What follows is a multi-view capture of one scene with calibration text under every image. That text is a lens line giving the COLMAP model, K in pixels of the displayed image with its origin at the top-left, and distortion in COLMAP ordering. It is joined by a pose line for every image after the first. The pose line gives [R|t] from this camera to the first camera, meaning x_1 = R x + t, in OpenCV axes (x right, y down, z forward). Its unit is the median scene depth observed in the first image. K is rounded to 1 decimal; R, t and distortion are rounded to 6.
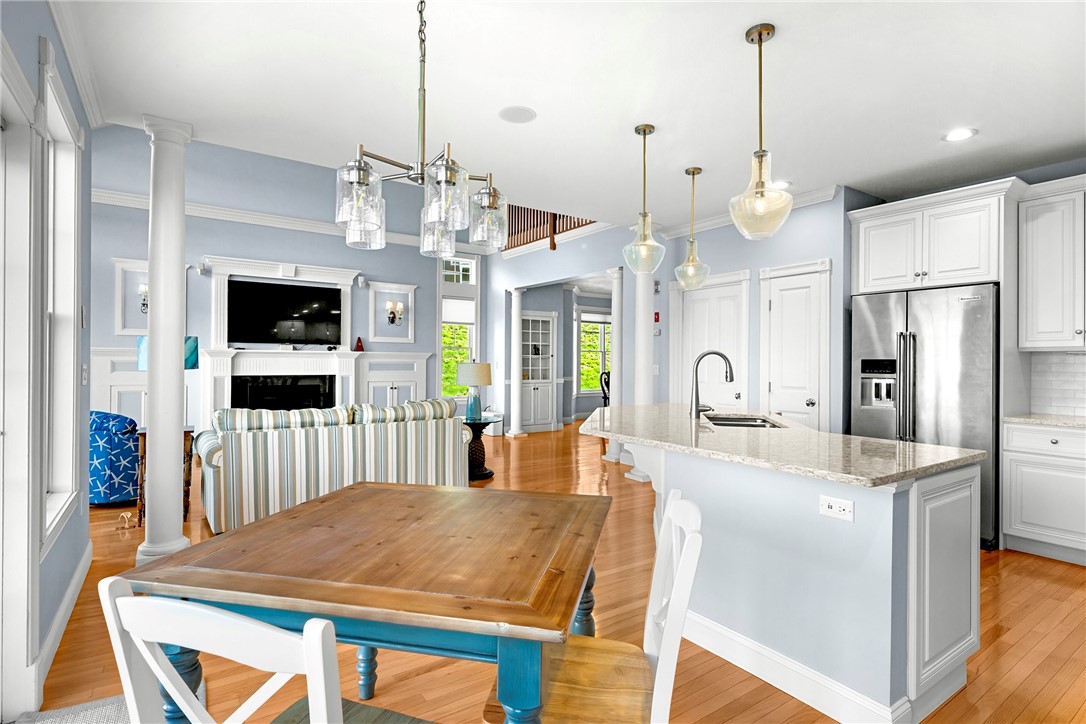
lens RADIAL K [[544.2, 0, 549.2], [0, 544.2, 366.4], [0, 0, 1]] dist [0.002682, -0.004185]
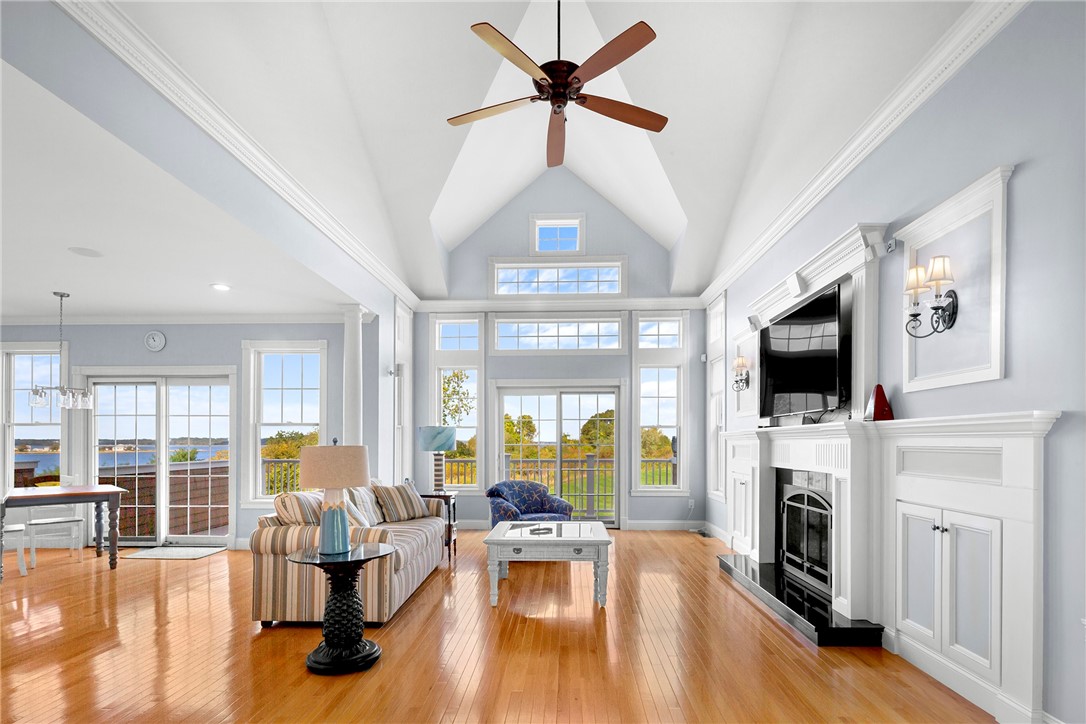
lens RADIAL K [[544.2, 0, 550.0], [0, 544.2, 441.2], [0, 0, 1]] dist [0.002682, -0.004185]
pose [[-0.611103, -0.011980, -0.791460, 0.116232], [-0.012421, 0.999907, -0.005545, -0.007585], [0.791454, 0.006442, -0.611195, 1.076260]]
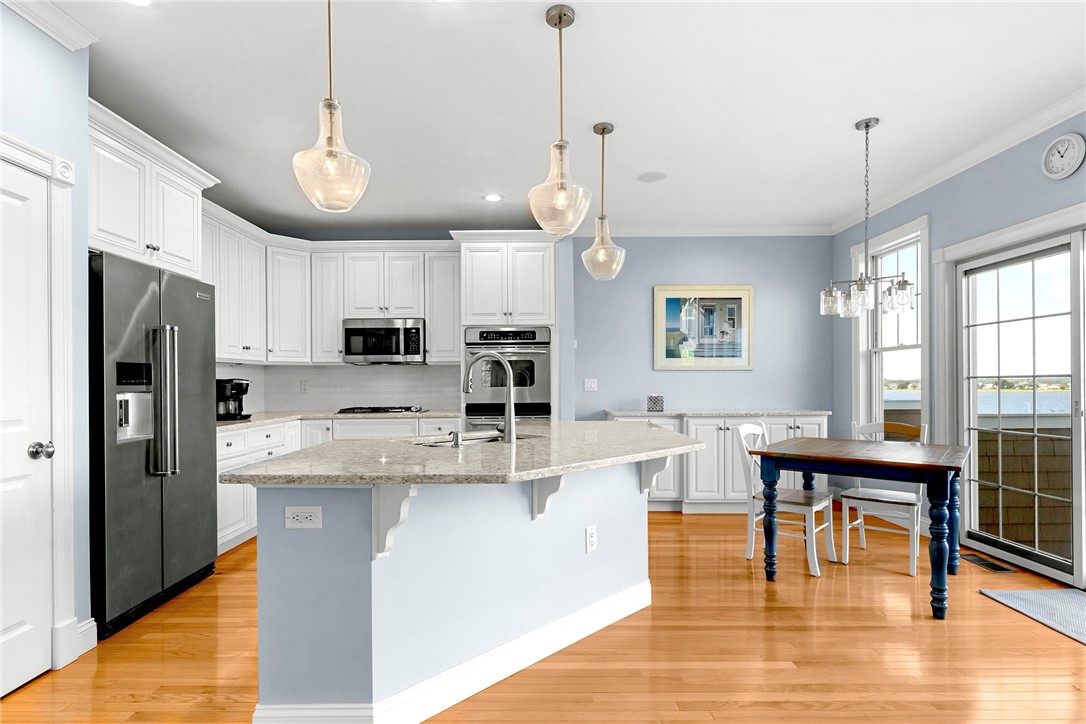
lens RADIAL K [[544.2, 0, 521.8], [0, 544.2, 384.2], [0, 0, 1]] dist [0.002682, -0.004185]
pose [[-0.803660, -0.008090, 0.595034, -0.076422], [0.001103, 0.999886, 0.015083, 0.001484], [-0.595088, 0.012778, -0.803559, 0.674471]]
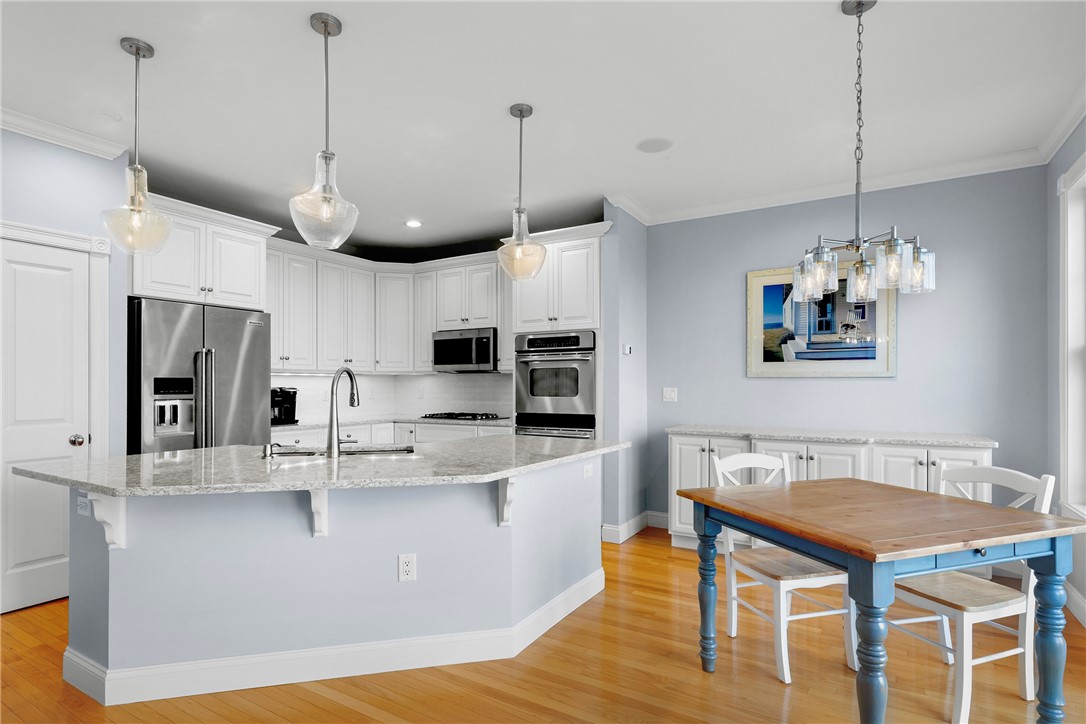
lens RADIAL K [[544.2, 0, 523.5], [0, 544.2, 384.1], [0, 0, 1]] dist [0.002682, -0.004185]
pose [[-0.386899, -0.008445, 0.922084, -0.218261], [0.003393, 0.999938, 0.010582, -0.005542], [-0.922116, 0.007223, -0.386846, 0.446936]]
